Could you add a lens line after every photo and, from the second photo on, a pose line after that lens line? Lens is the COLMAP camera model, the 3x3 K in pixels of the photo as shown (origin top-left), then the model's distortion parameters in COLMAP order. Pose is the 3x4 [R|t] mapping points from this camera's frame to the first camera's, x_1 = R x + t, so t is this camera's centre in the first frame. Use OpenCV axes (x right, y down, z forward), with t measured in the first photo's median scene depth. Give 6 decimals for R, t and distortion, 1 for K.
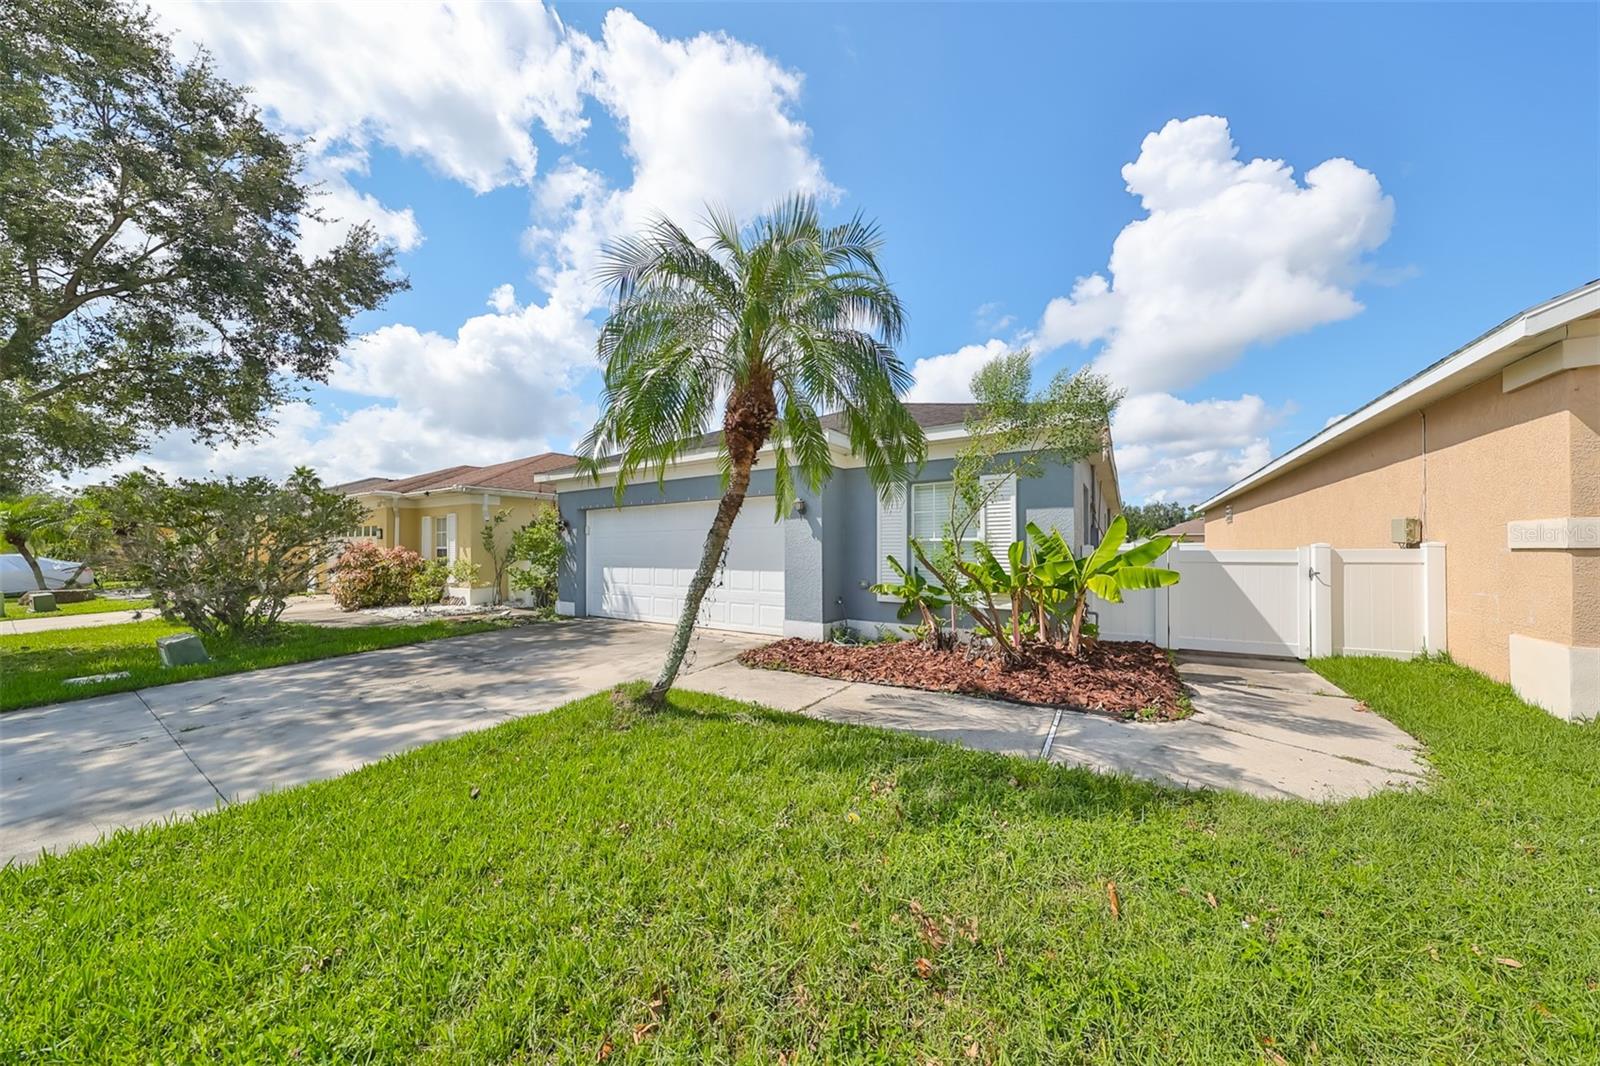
lens RADIAL K [[497.5, 0, 794.1], [0, 497.5, 555.3], [0, 0, 1]] dist [-0.003882, 0.000347]
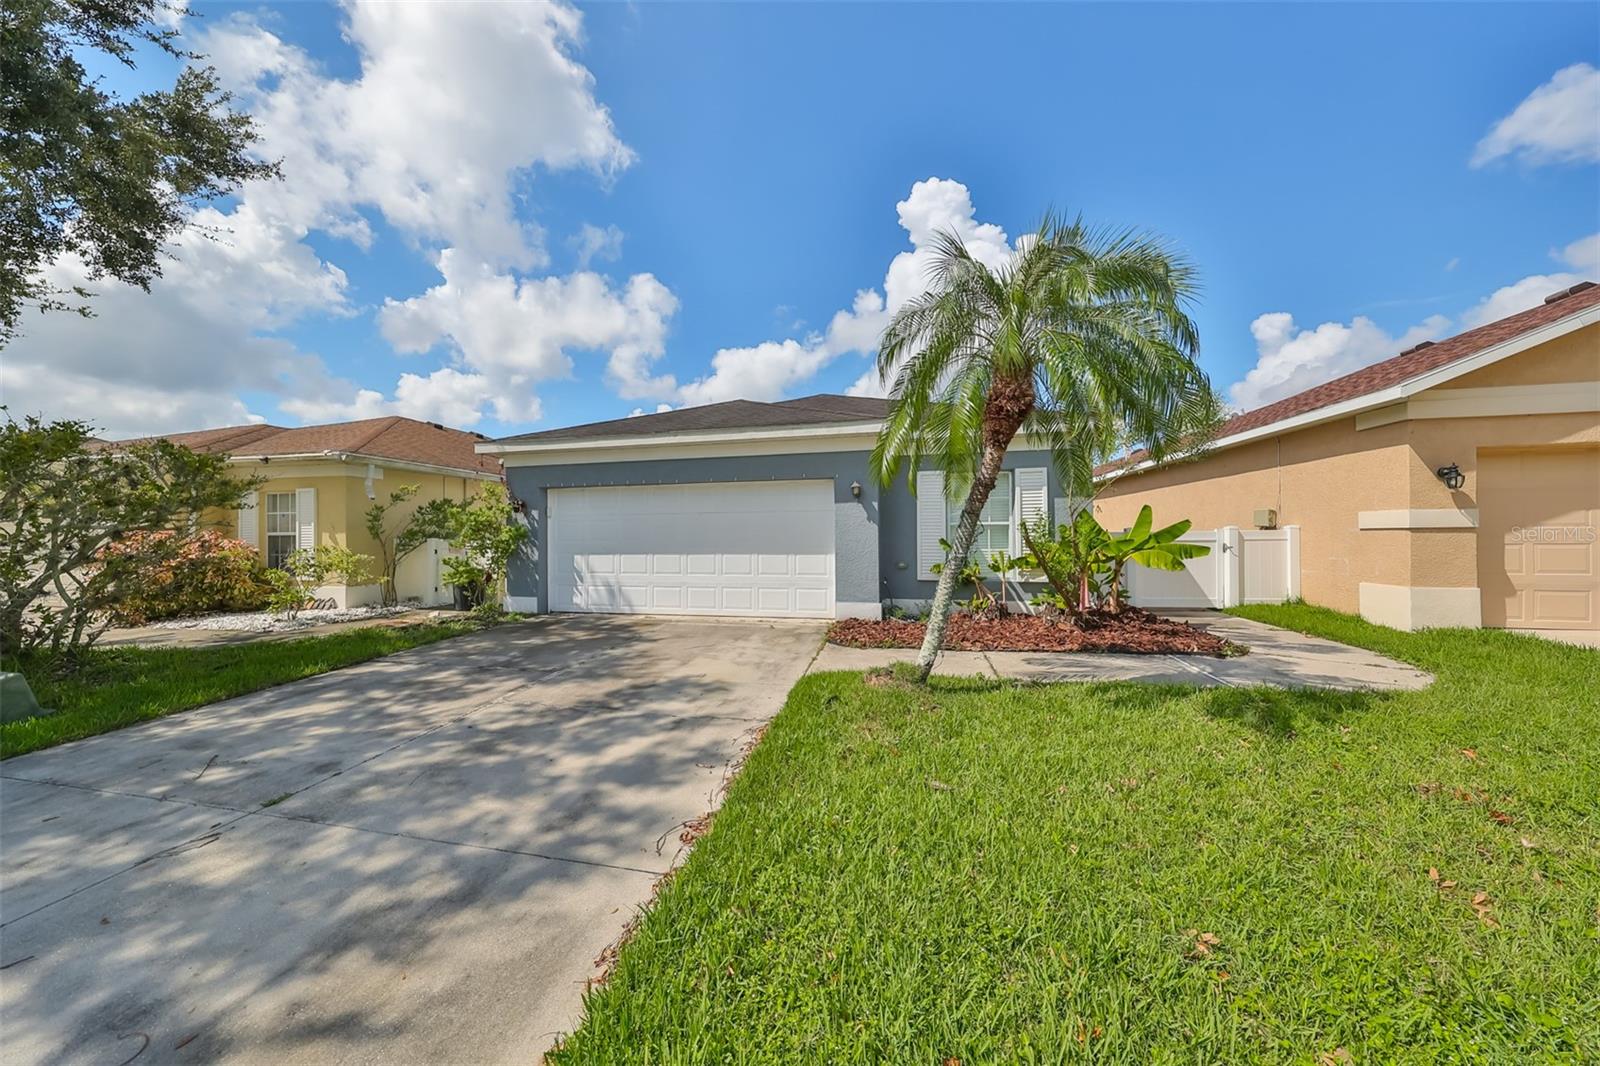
lens RADIAL K [[497.5, 0, 795.2], [0, 497.5, 542.9], [0, 0, 1]] dist [-0.003882, 0.000347]
pose [[0.937363, -0.009457, 0.348227, -0.486346], [0.009210, 0.999955, 0.002365, 0.006841], [-0.348234, 0.000990, 0.937407, 0.084326]]
